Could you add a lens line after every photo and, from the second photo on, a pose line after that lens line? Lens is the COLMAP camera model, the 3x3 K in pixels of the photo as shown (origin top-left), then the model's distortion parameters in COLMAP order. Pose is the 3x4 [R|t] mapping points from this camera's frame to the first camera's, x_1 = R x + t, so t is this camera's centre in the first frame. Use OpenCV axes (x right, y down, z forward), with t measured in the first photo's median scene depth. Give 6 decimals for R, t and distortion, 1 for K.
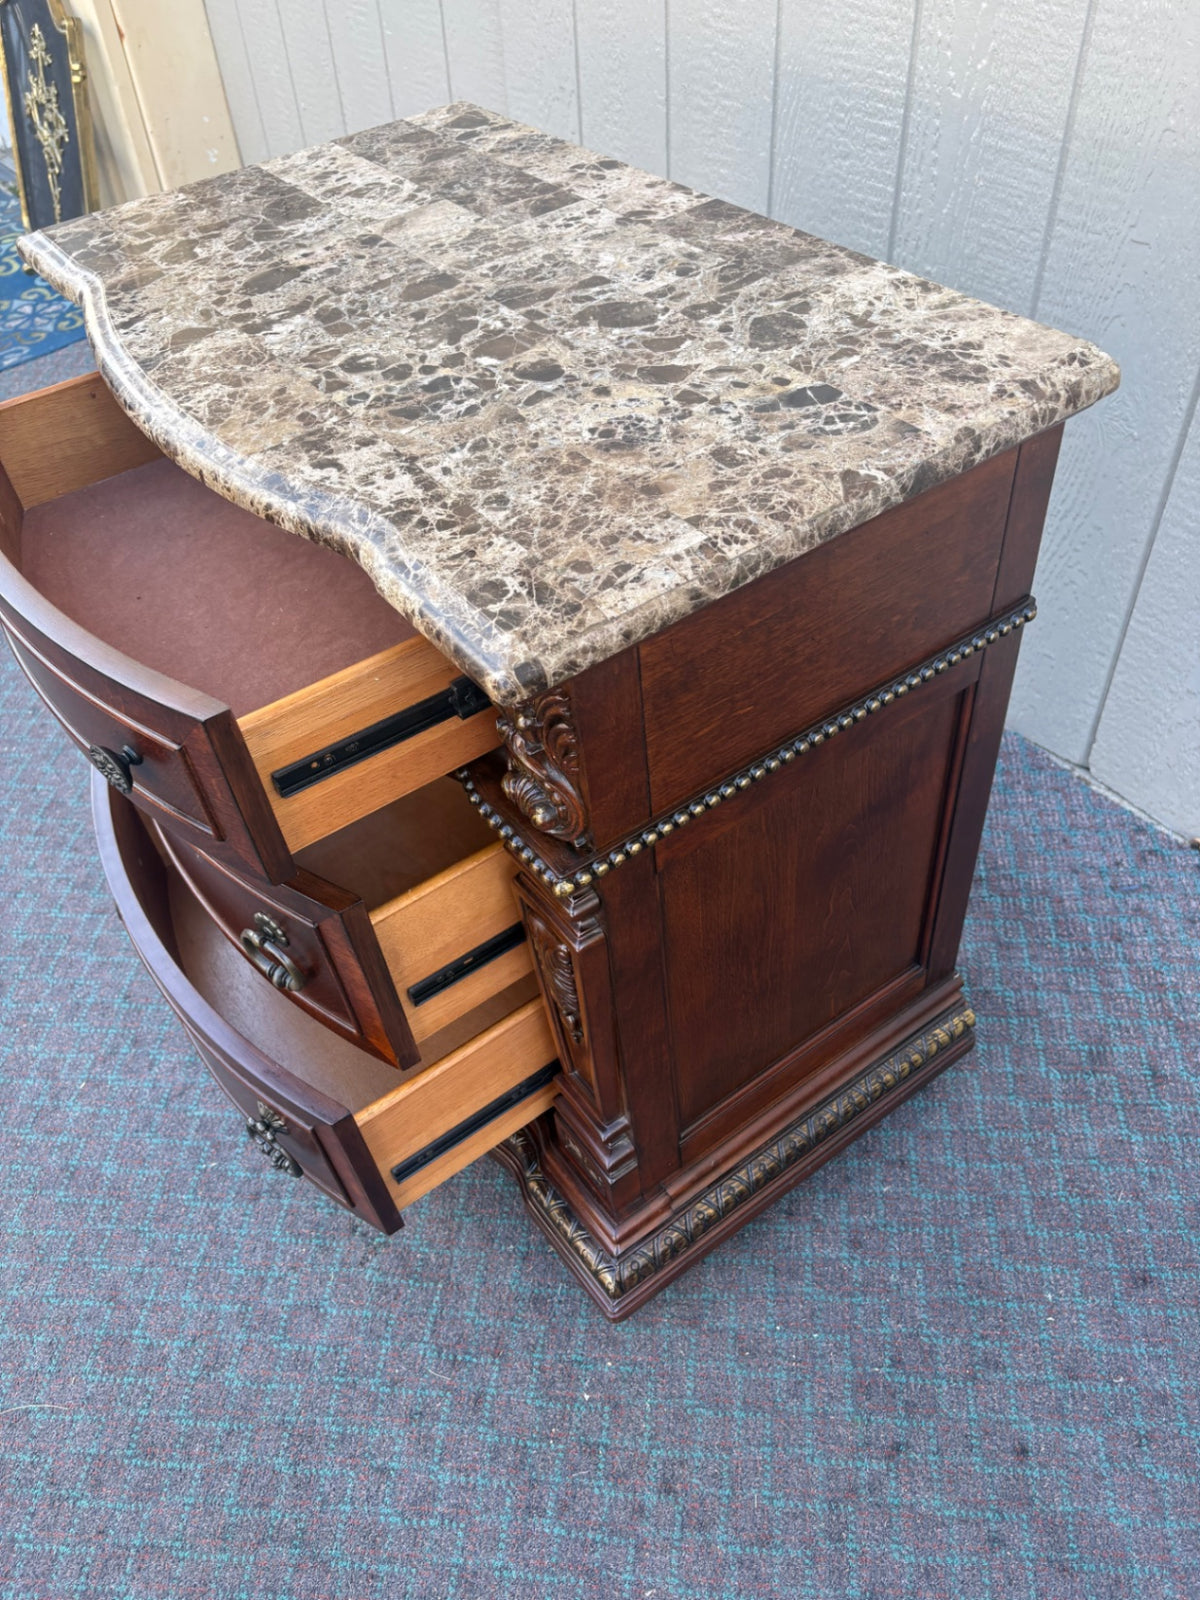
lens RADIAL K [[1229.9, 0, 596.8], [0, 1229.9, 804.4], [0, 0, 1]] dist [0.025889, -0.026688]
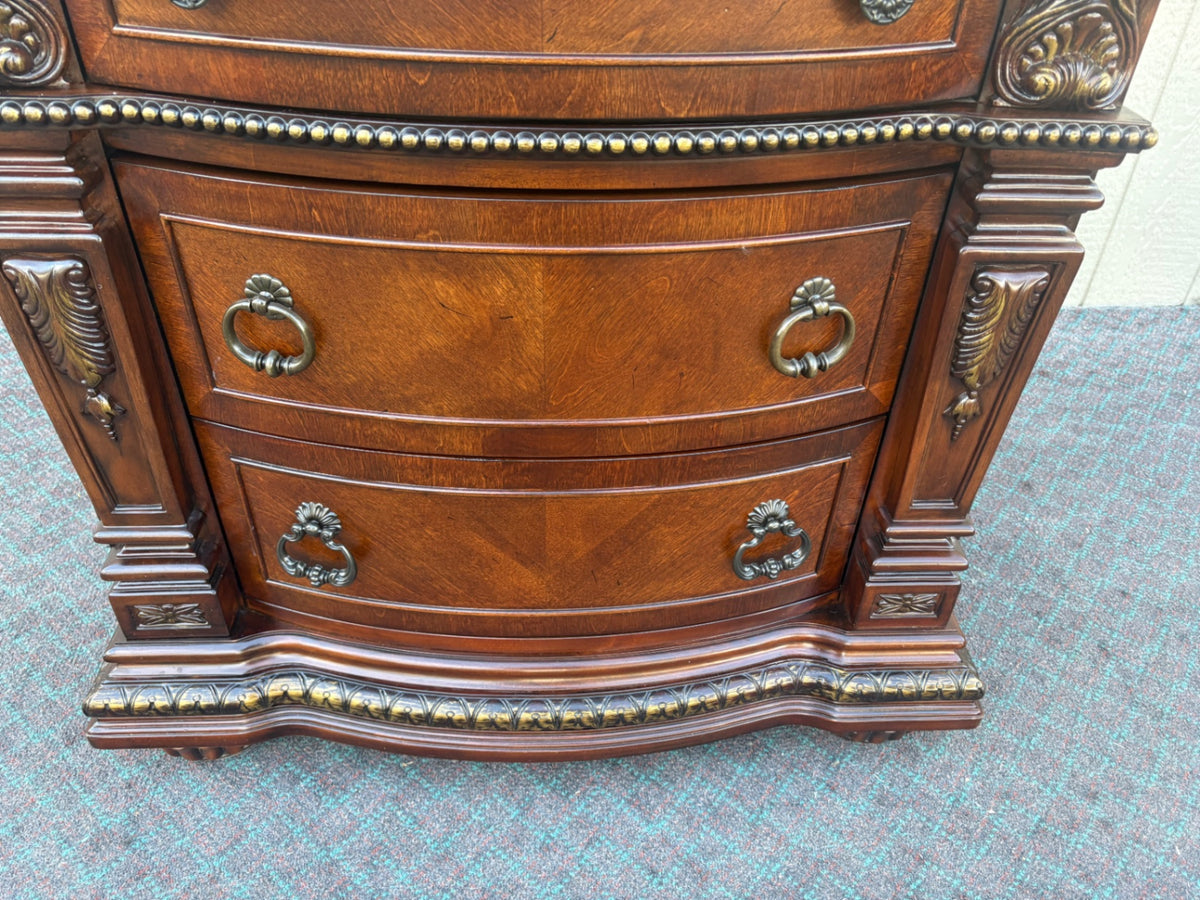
lens RADIAL K [[922.4, 0, 604.8], [0, 922.4, 456.5], [0, 0, 1]] dist [0.025889, -0.026688]
pose [[0.537549, -0.429026, 0.725932, -0.687053], [0.540808, 0.835926, 0.093567, -0.018914], [-0.646968, 0.342293, 0.681372, 0.640741]]
